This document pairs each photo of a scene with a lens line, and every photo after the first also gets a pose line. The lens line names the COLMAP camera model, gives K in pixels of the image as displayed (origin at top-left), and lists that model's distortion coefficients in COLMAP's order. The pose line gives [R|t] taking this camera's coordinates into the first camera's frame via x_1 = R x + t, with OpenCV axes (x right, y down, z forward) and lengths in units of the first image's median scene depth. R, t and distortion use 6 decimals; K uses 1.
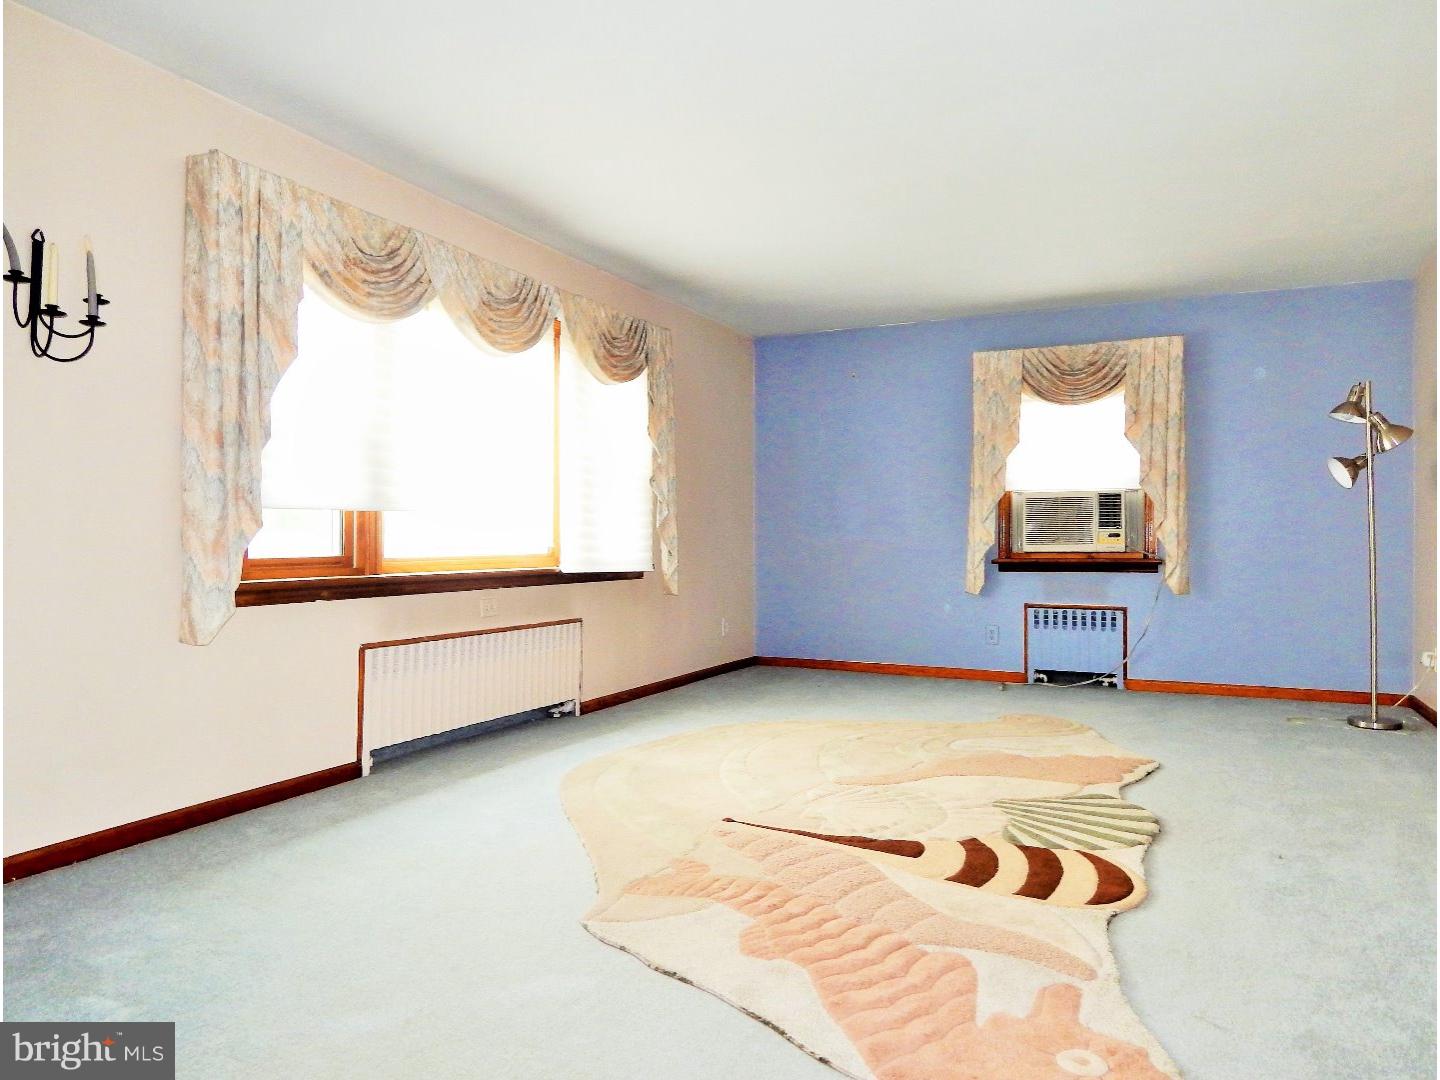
lens RADIAL K [[991.5, 0, 724.8], [0, 991.5, 496.9], [0, 0, 1]] dist [-0.002820, 0.000025]
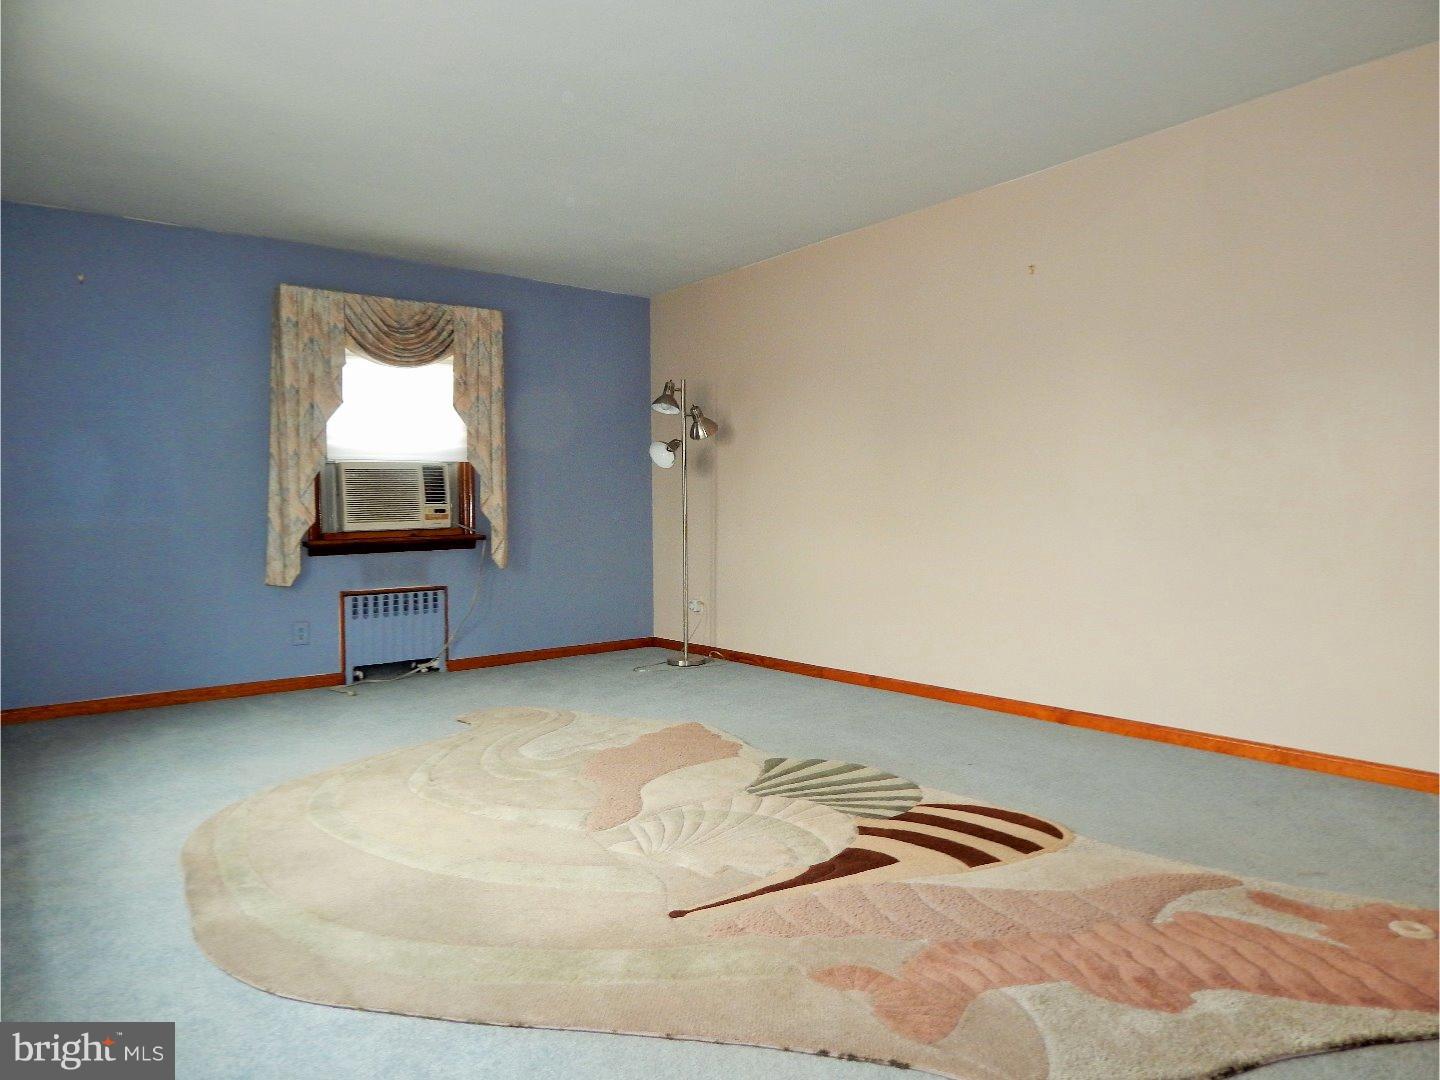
lens RADIAL K [[956.0, 0, 717.6], [0, 956.0, 514.2], [0, 0, 1]] dist [0.001108, 0.000363]
pose [[0.444031, -0.011840, 0.895933, -0.303145], [-0.020617, 0.999513, 0.023426, 0.015088], [-0.895774, -0.028873, 0.443571, 0.358849]]
